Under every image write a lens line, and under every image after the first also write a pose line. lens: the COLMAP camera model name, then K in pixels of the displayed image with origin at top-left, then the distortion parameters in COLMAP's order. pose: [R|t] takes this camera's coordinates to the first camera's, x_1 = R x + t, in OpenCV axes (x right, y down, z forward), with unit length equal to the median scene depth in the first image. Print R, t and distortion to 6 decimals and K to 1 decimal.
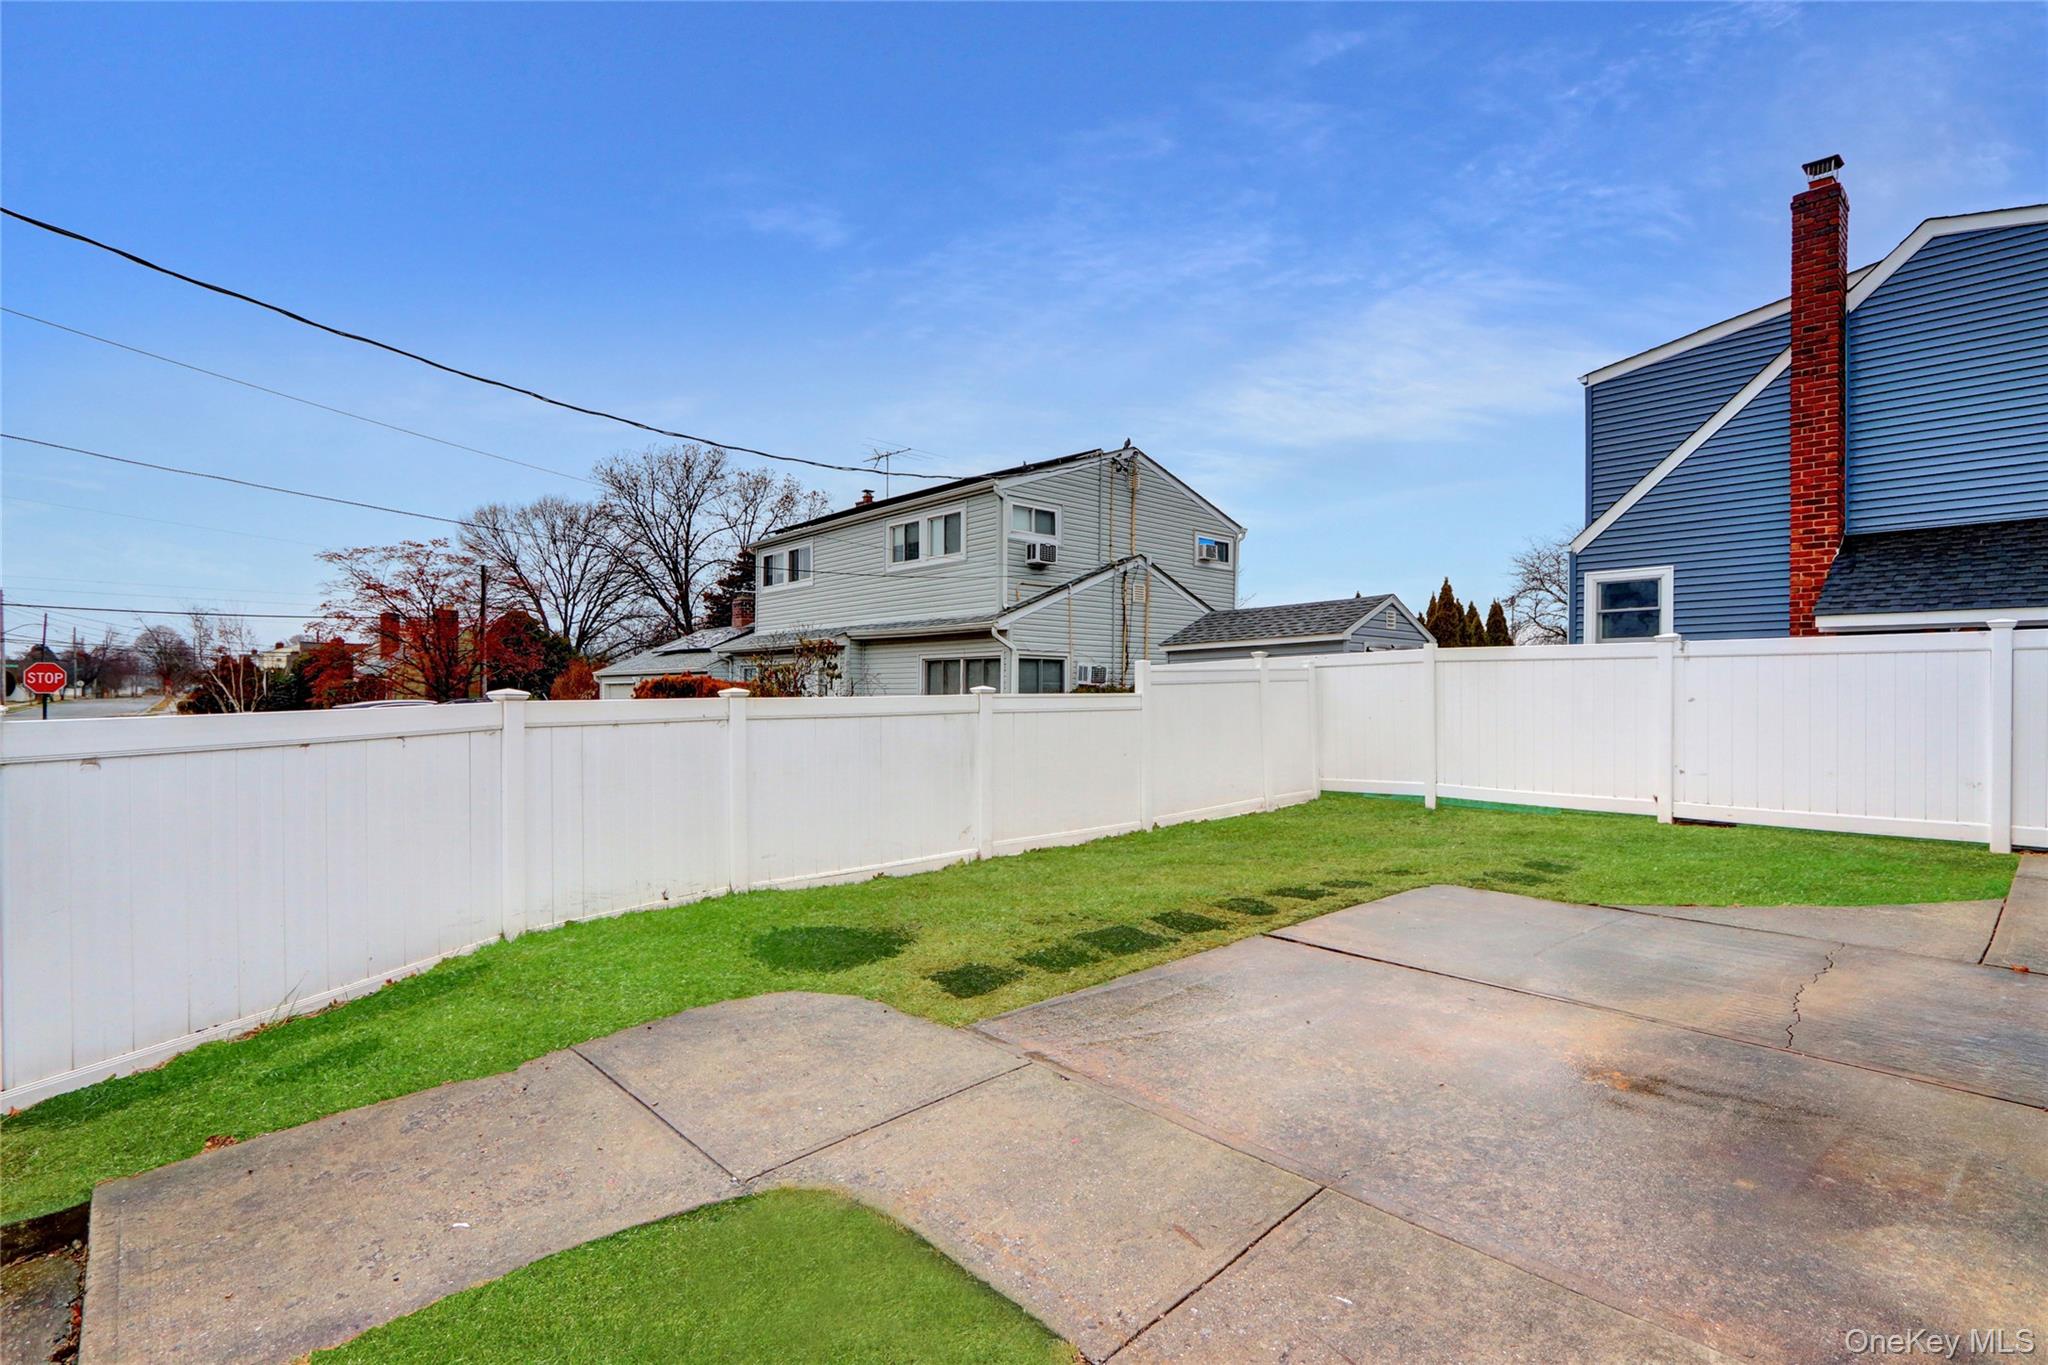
lens RADIAL K [[956.7, 0, 1005.1], [0, 956.7, 694.8], [0, 0, 1]] dist [-0.013874, 0.000704]
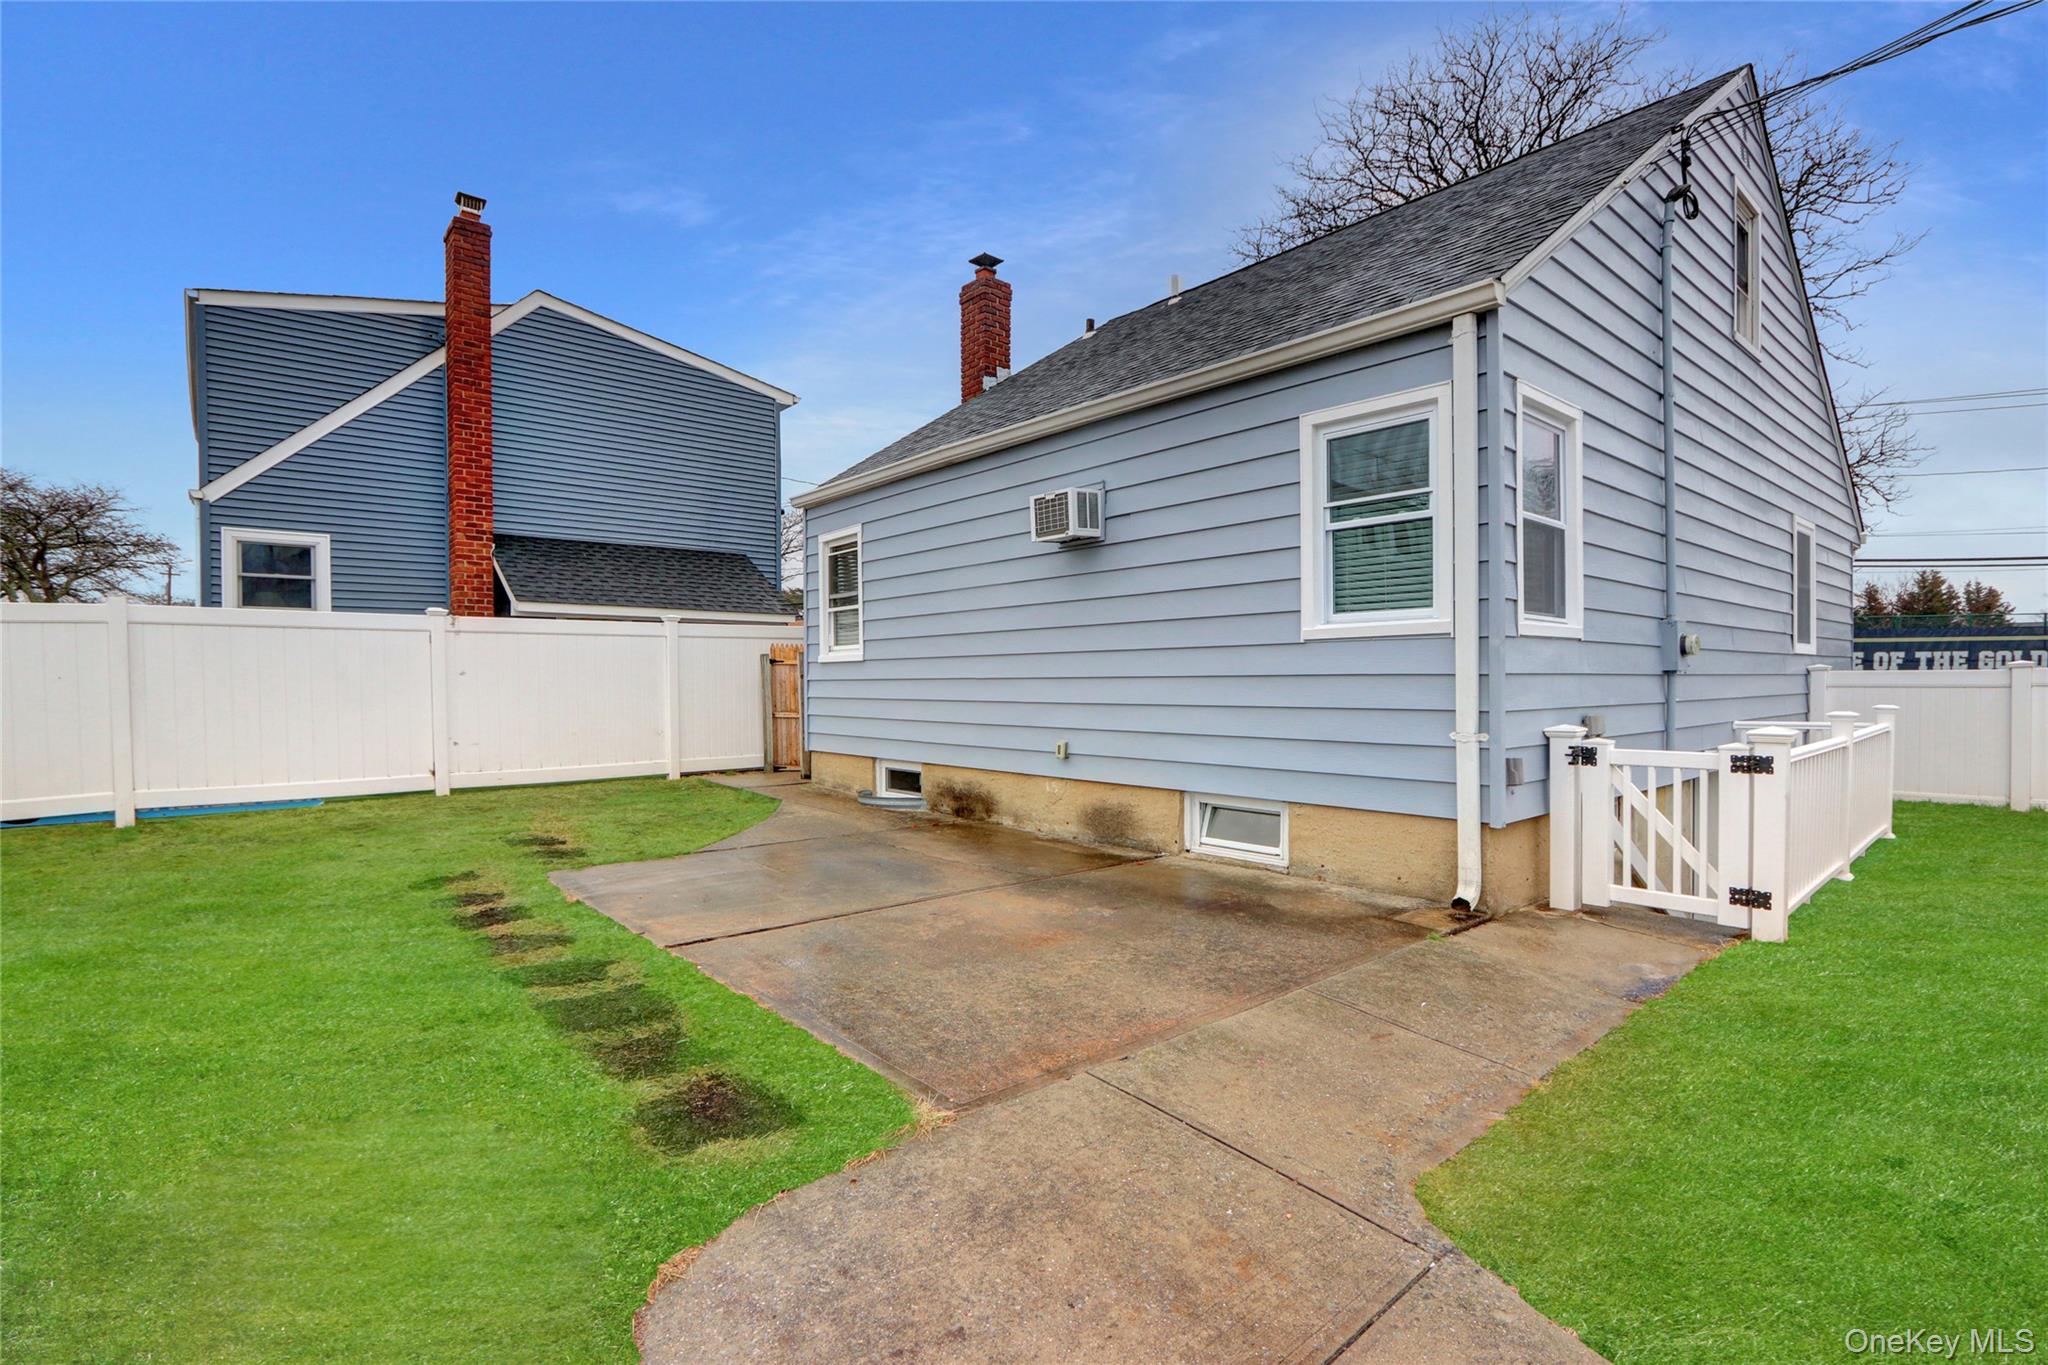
lens RADIAL K [[956.7, 0, 1005.1], [0, 956.7, 694.8], [0, 0, 1]] dist [-0.013874, 0.000704]
pose [[0.013648, -0.021115, 0.999684, -0.308770], [0.005126, 0.999765, 0.021046, 0.009858], [-0.999894, 0.004837, 0.013753, 0.395326]]
